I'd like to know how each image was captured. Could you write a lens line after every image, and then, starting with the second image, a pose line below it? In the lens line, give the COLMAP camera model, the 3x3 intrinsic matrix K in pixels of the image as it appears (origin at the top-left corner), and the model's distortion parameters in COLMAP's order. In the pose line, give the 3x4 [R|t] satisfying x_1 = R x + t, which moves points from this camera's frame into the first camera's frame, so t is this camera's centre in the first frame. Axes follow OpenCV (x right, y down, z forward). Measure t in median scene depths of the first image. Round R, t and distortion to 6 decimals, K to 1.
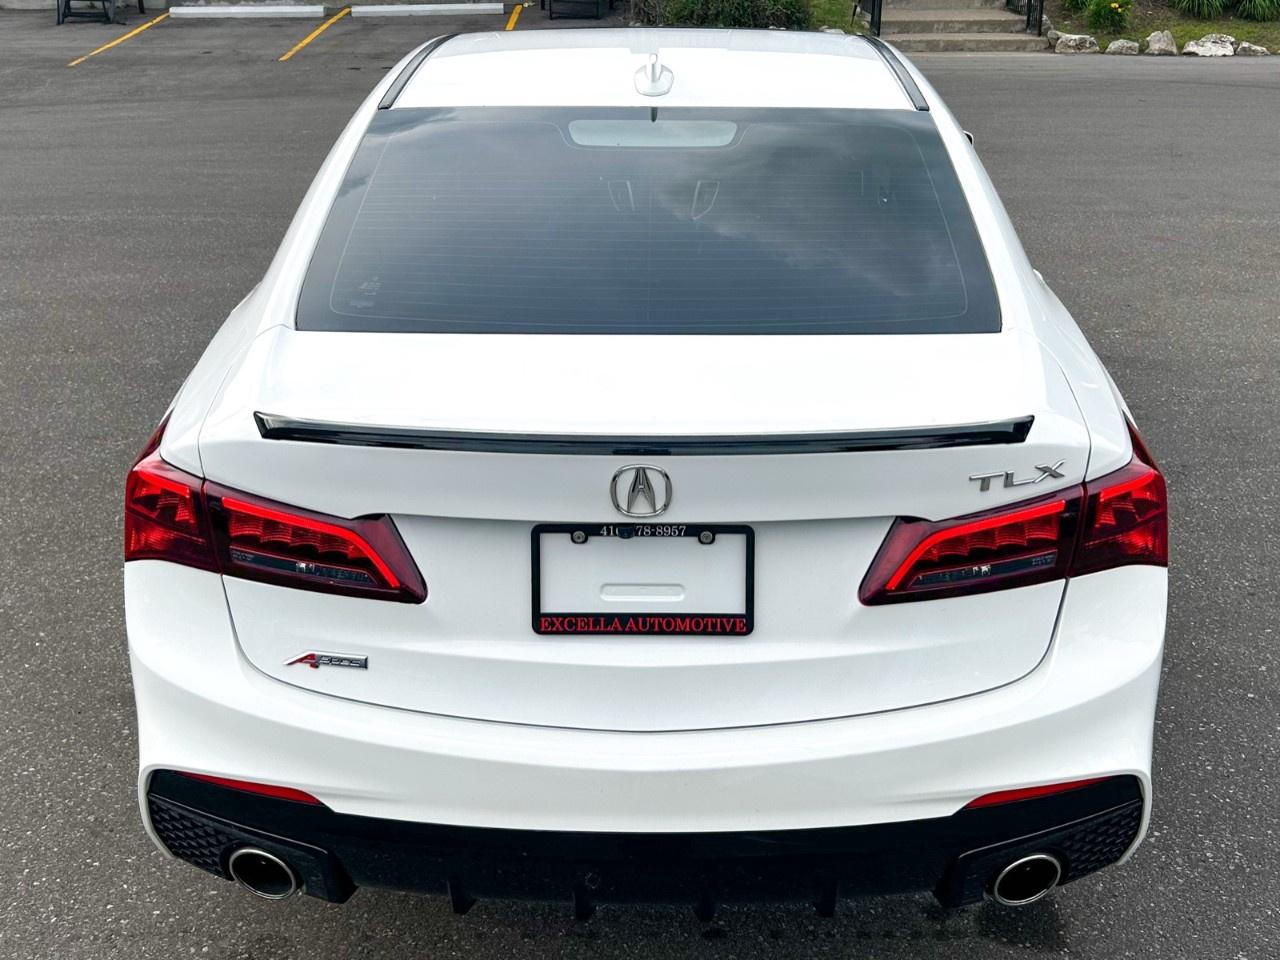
lens RADIAL K [[1391.4, 0, 640.0], [0, 1391.4, 480.0], [0, 0, 1]] dist [0.009703, 0.008217]
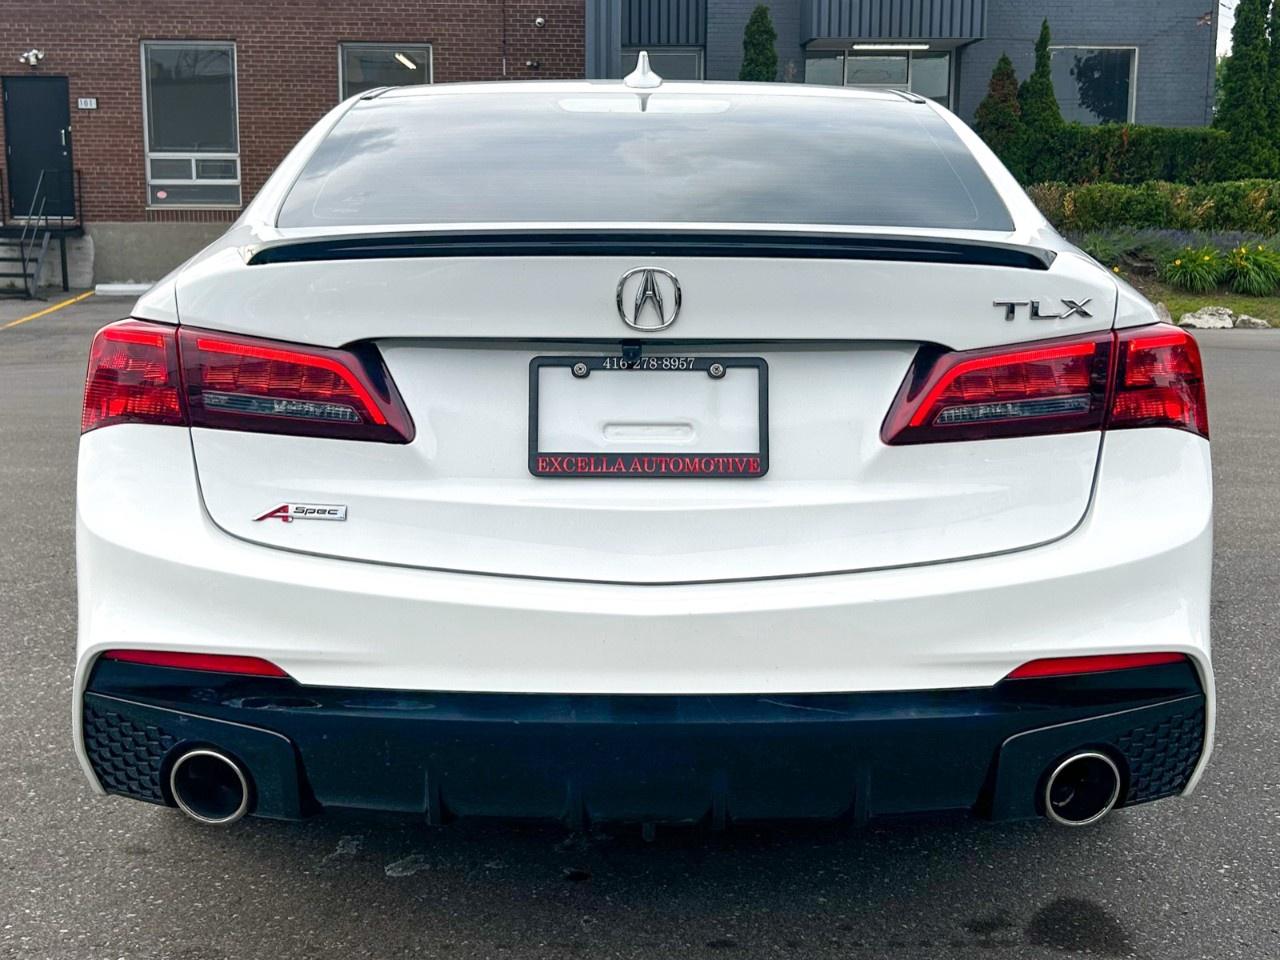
lens RADIAL K [[1579.7, 0, 620.9], [0, 1579.7, 479.3], [0, 0, 1]] dist [0.031460, -0.043196]
pose [[0.999827, 0.005050, 0.017917, -0.027407], [-0.000481, 0.969181, -0.246348, 0.290191], [-0.018609, 0.246297, 0.969016, -0.009729]]
